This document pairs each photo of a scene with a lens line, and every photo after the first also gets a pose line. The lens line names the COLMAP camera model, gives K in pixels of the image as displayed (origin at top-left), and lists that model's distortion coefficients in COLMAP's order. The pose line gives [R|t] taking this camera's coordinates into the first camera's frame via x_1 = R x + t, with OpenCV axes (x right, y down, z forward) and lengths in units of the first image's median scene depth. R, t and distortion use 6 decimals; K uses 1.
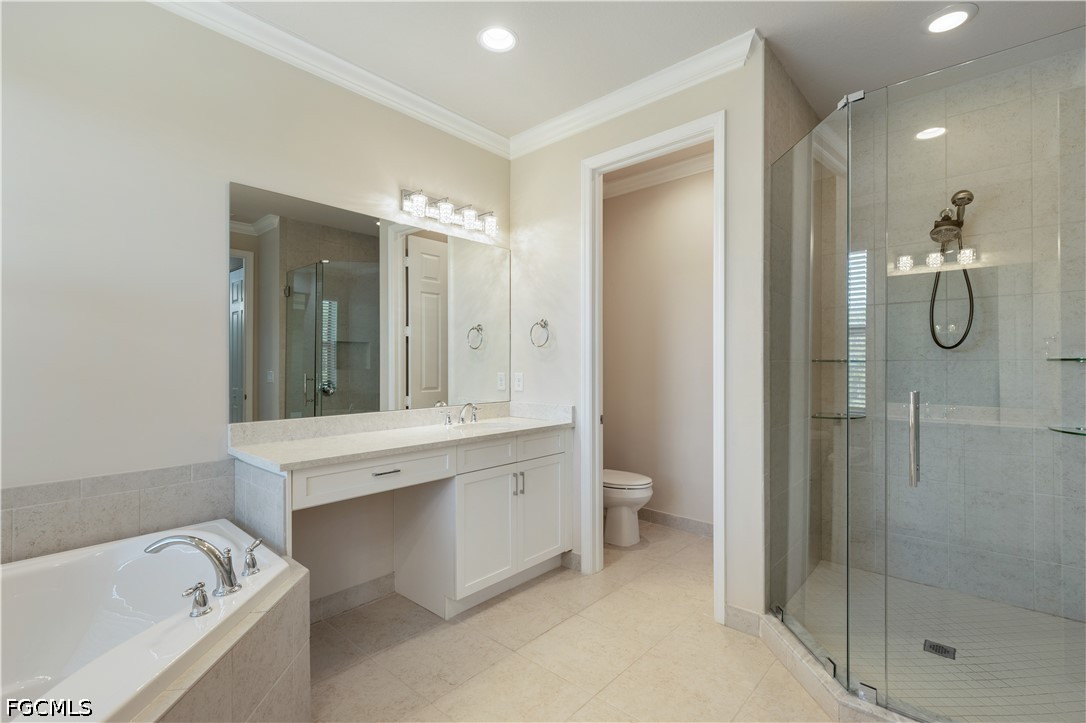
lens RADIAL K [[492.7, 0, 543.0], [0, 492.7, 361.5], [0, 0, 1]] dist [0.021286, -0.000240]
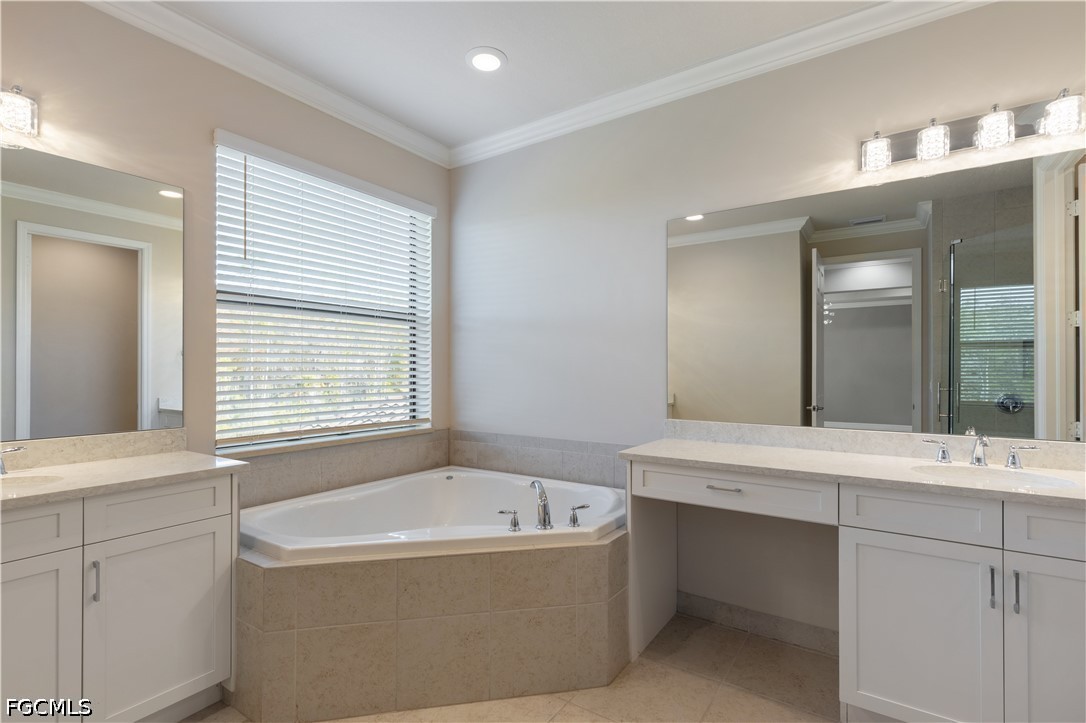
lens RADIAL K [[490.4, 0, 551.4], [0, 490.4, 365.2], [0, 0, 1]] dist [0.008936, -0.000117]
pose [[0.181254, -0.008321, -0.983401, 0.401994], [0.003454, 0.999963, -0.007825, 0.002263], [0.983430, -0.001979, 0.181276, 0.407642]]
